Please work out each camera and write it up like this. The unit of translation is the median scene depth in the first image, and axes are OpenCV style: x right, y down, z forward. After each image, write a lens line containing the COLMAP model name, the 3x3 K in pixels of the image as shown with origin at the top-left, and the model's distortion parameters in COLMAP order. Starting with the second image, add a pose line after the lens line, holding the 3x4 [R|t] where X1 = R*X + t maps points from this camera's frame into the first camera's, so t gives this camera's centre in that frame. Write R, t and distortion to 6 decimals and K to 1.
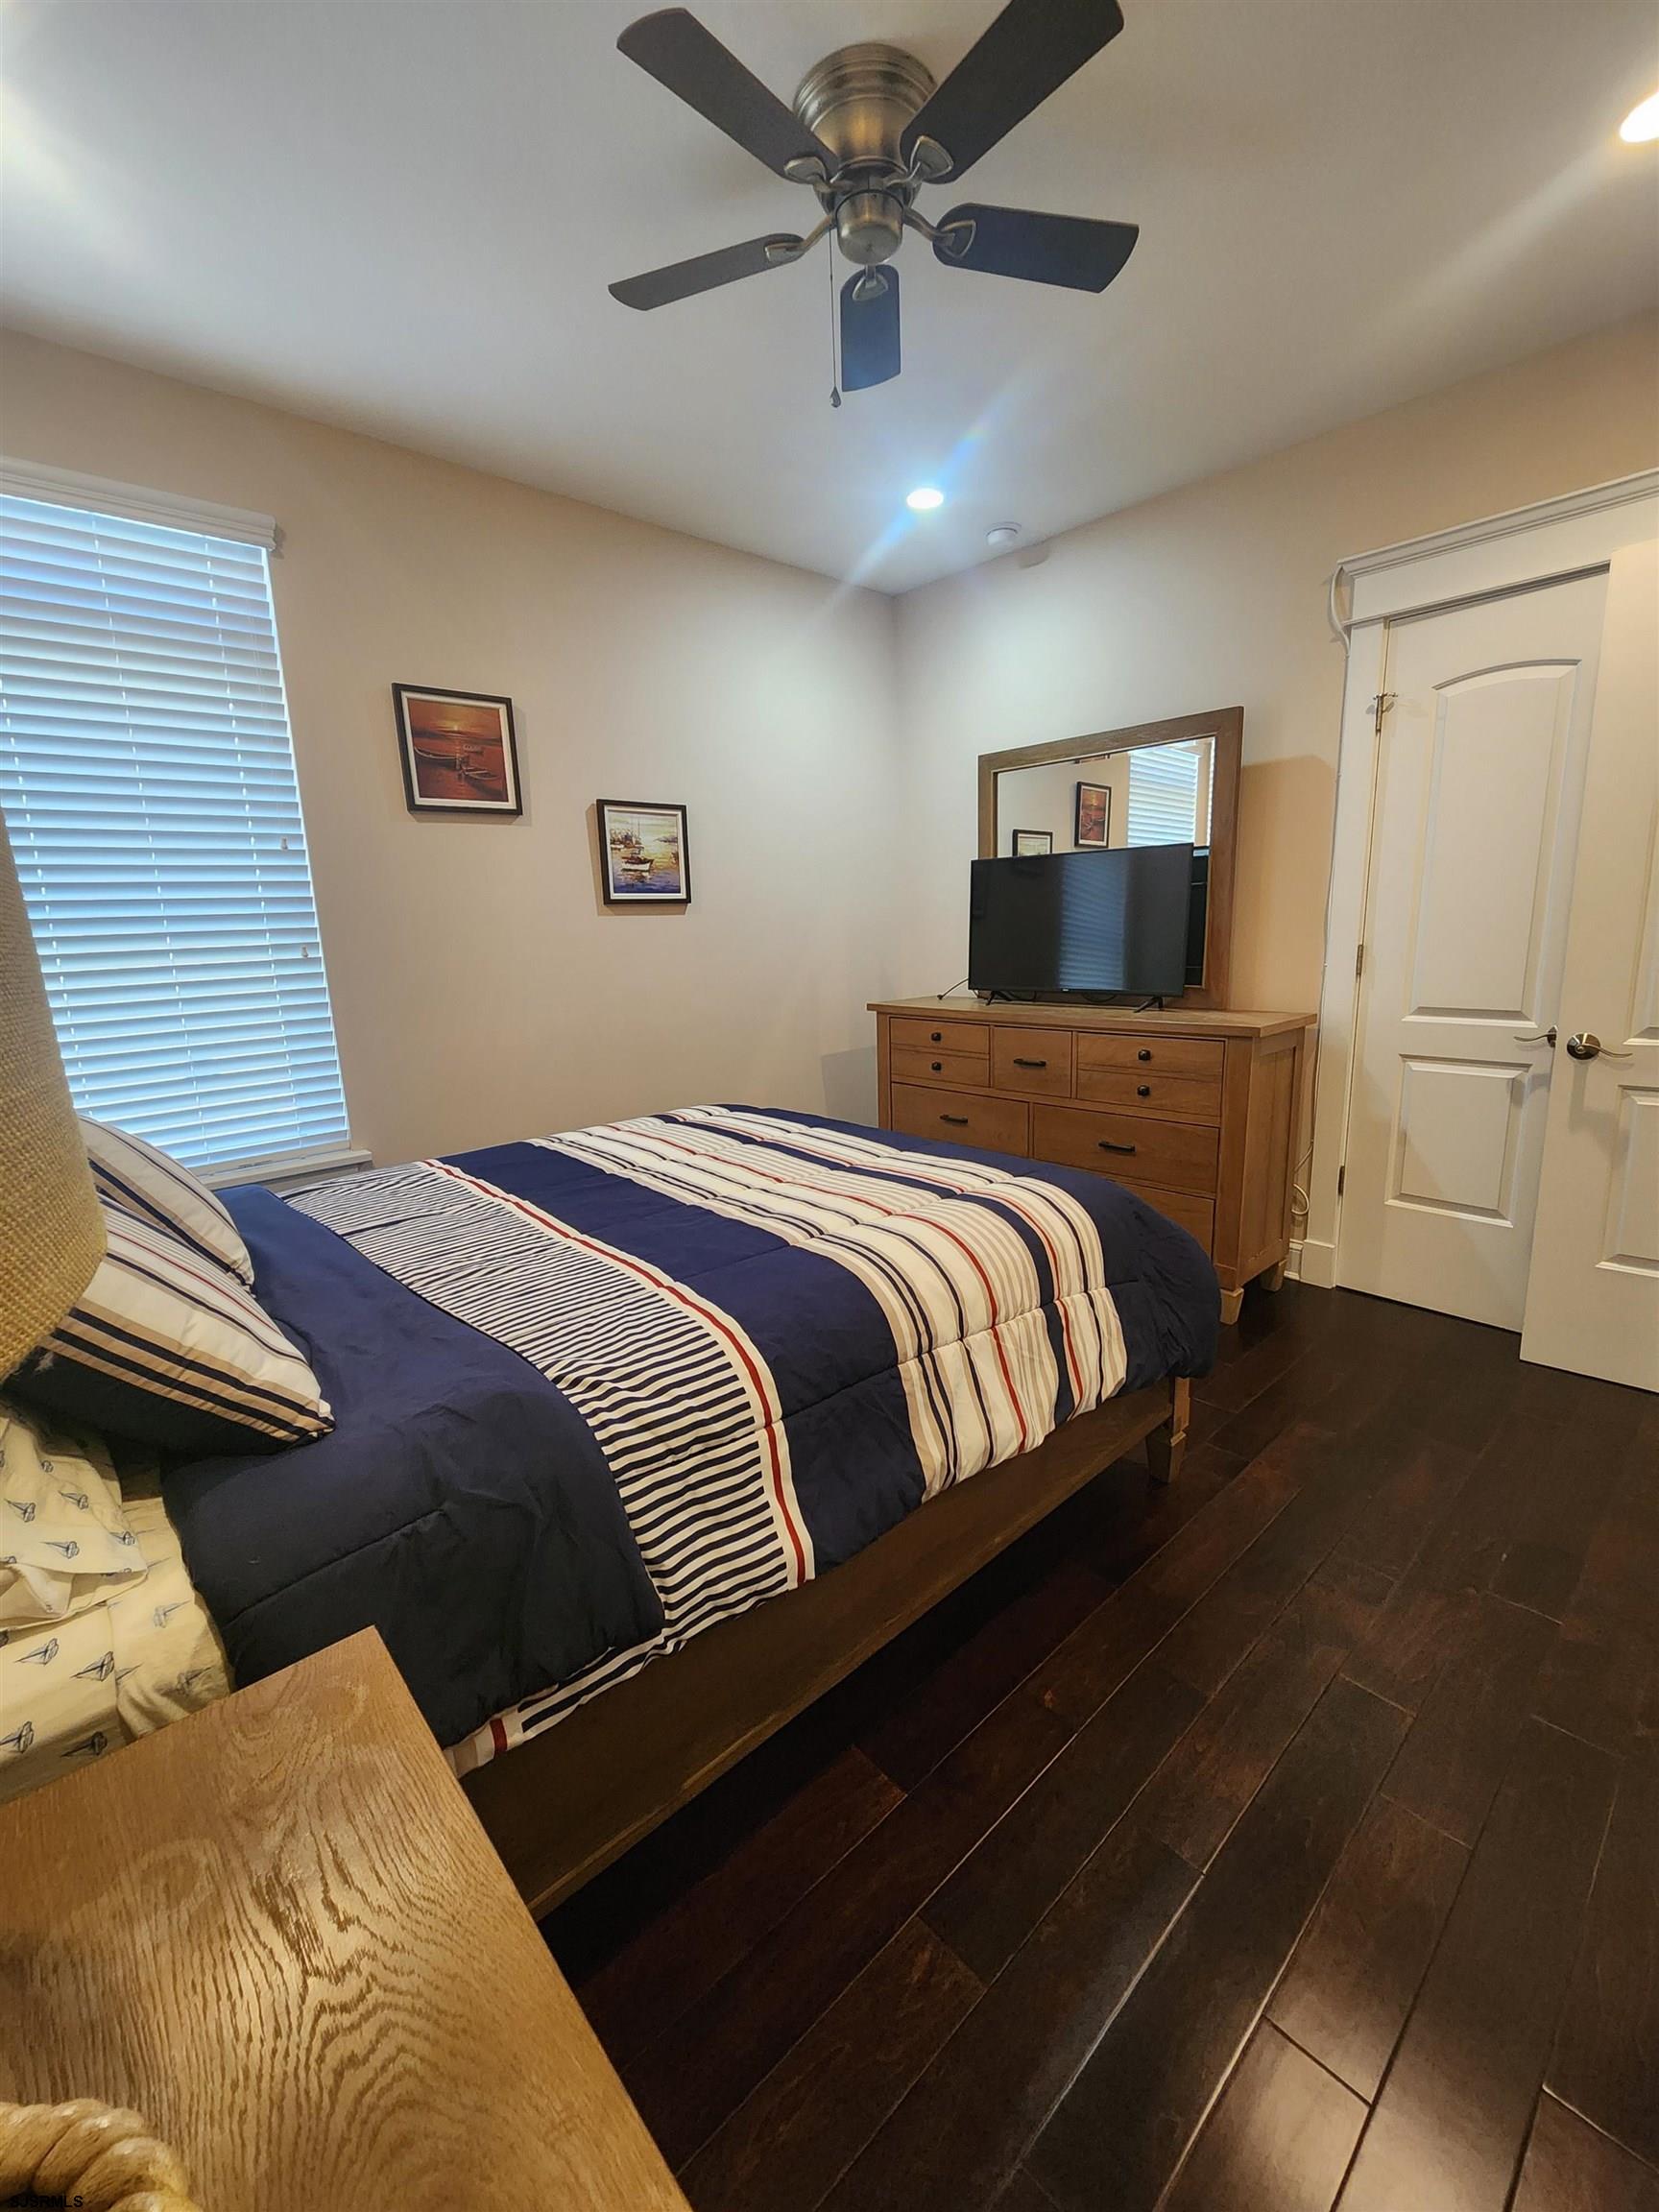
lens RADIAL K [[904.8, 0, 842.1], [0, 904.8, 1105.7], [0, 0, 1]] dist [-0.002794, -0.000092]
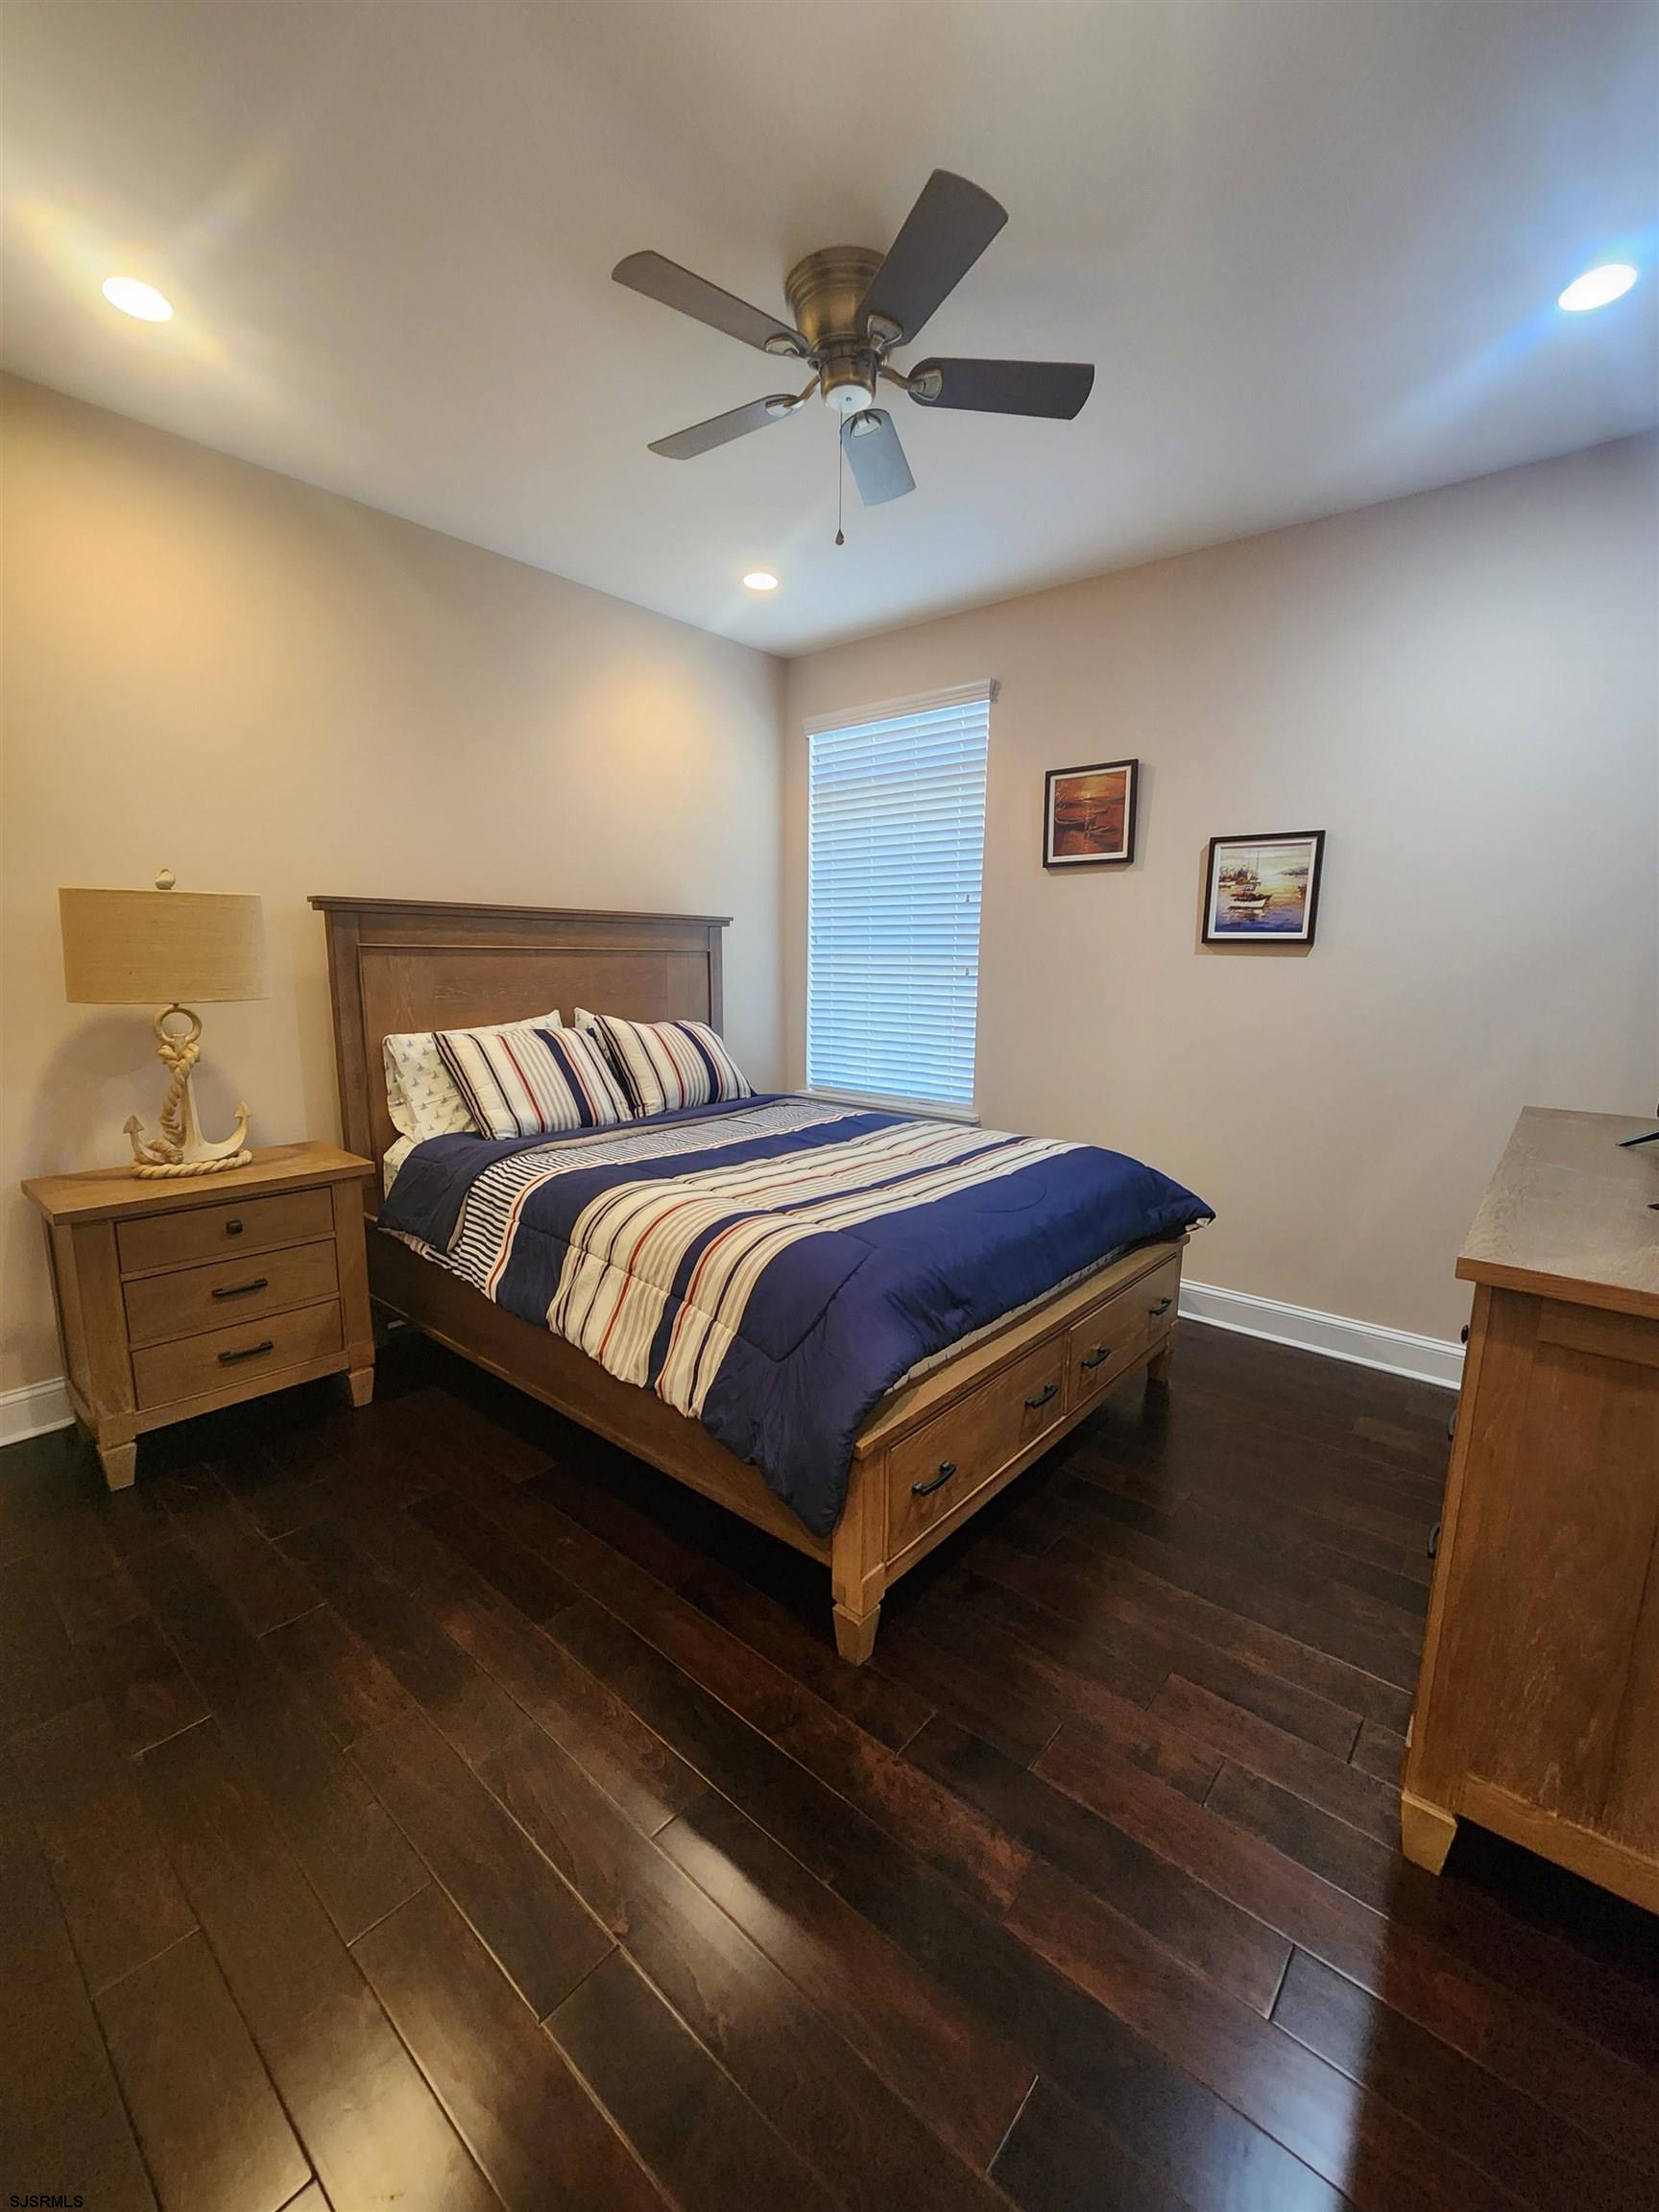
lens RADIAL K [[904.8, 0, 842.5], [0, 904.8, 1103.0], [0, 0, 1]] dist [-0.002794, -0.000092]
pose [[0.123863, 0.193375, -0.973275, 0.681107], [-0.222521, 0.961261, 0.162670, -0.127600], [0.967028, 0.196425, 0.162095, 0.492643]]
